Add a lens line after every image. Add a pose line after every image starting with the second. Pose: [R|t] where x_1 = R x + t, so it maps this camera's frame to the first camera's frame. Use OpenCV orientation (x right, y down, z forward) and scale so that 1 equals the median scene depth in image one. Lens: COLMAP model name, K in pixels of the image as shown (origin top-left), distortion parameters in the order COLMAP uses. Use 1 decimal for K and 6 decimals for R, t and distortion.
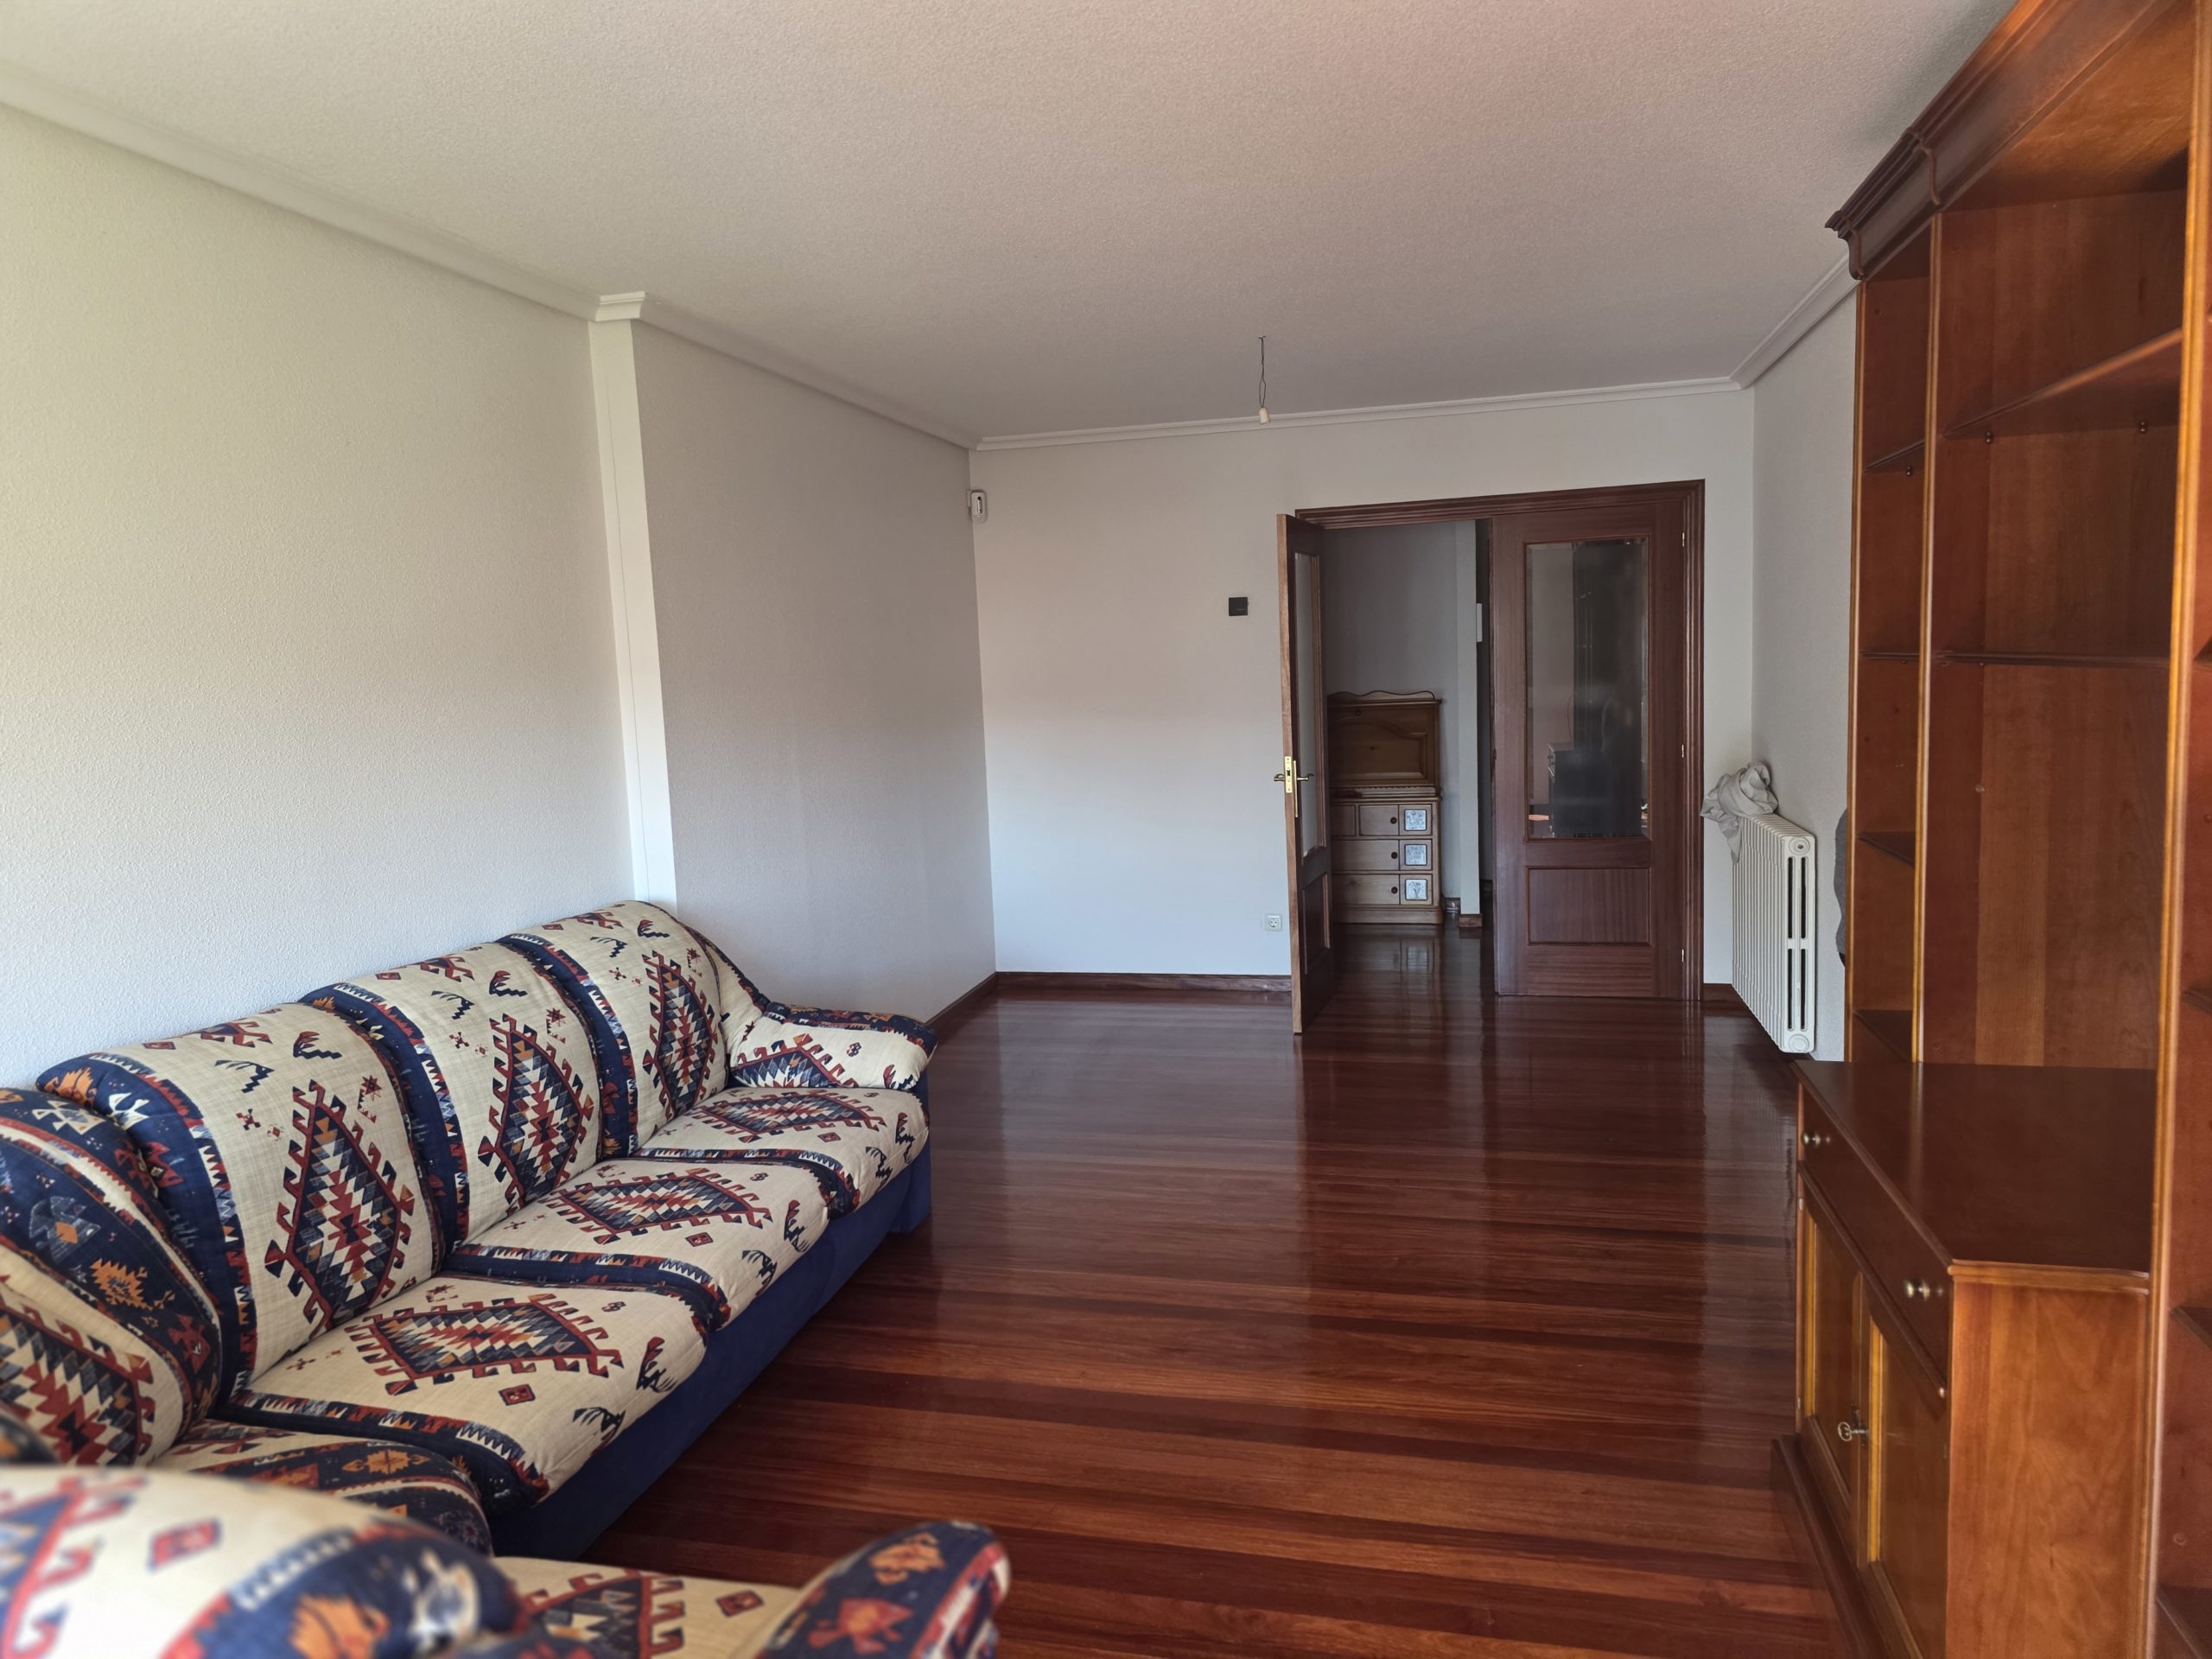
lens RADIAL K [[1481.5, 0, 1125.7], [0, 1481.5, 821.4], [0, 0, 1]] dist [0.059060, -0.032942]
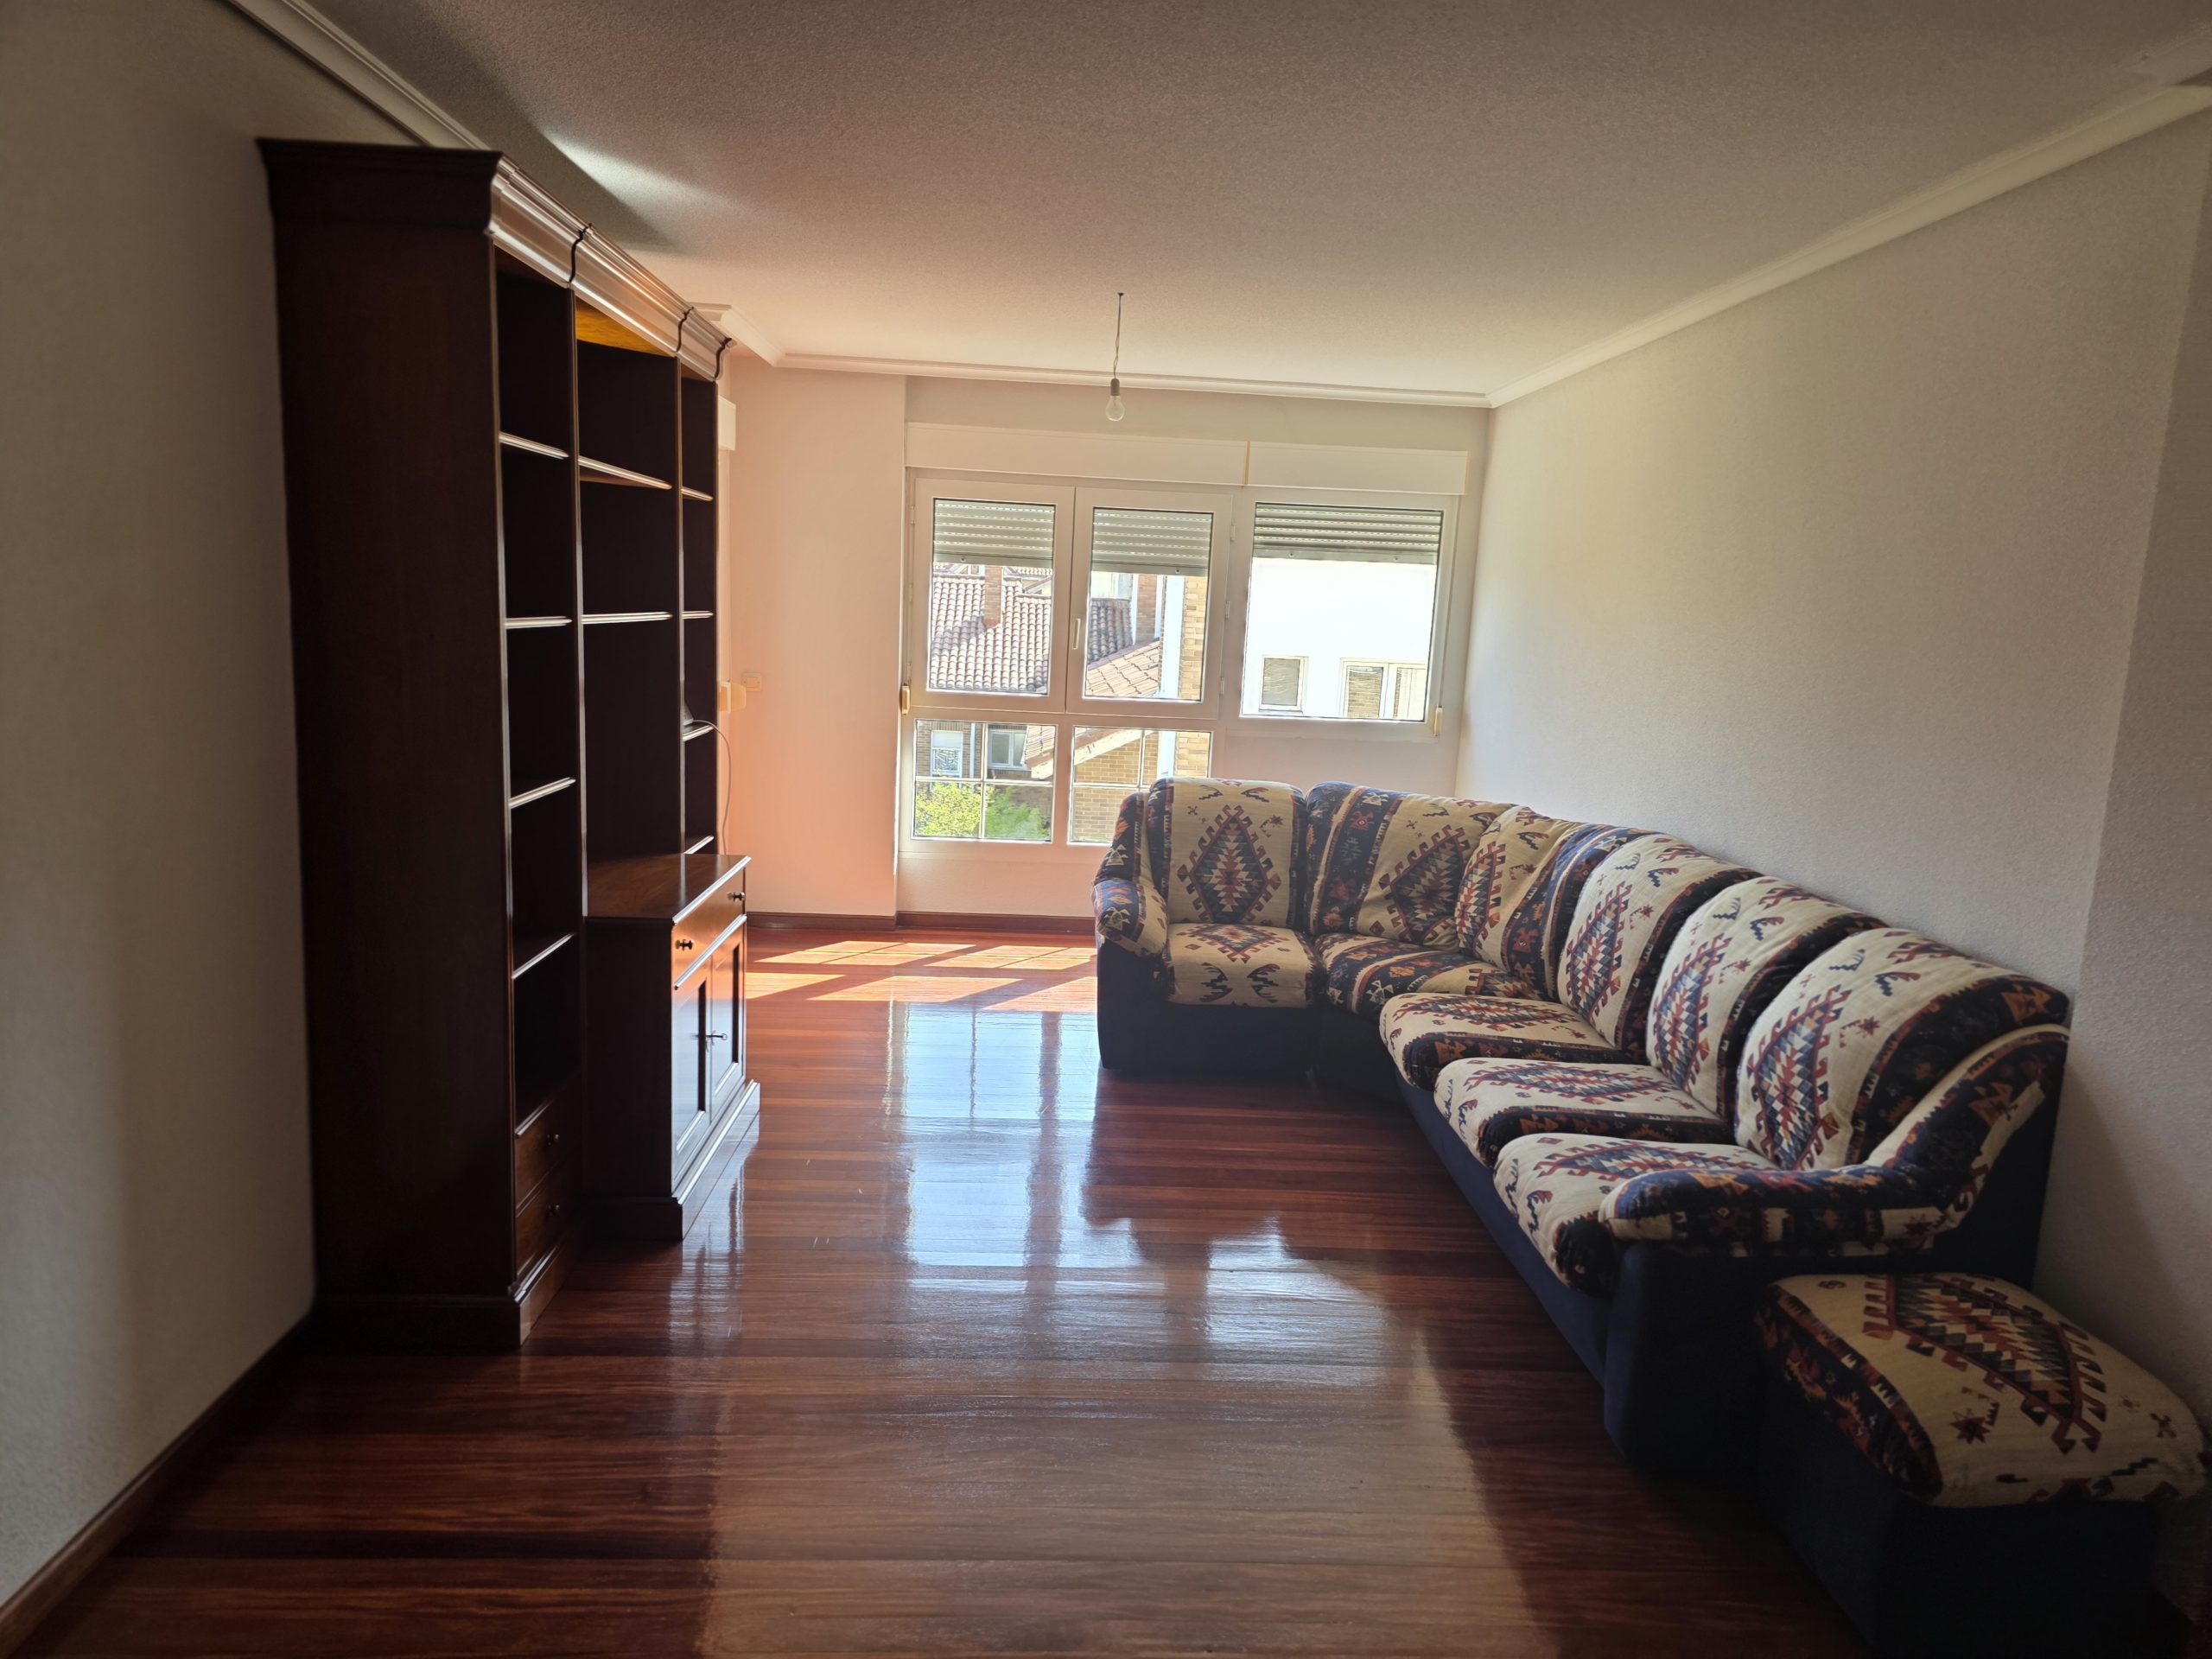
lens RADIAL K [[1481.5, 0, 1125.7], [0, 1481.5, 821.4], [0, 0, 1]] dist [0.059060, -0.032942]
pose [[-0.963215, 0.034087, -0.266562, 0.361542], [-0.038985, 0.963706, 0.264105, -0.264610], [0.265890, 0.264782, -0.926927, 2.120803]]
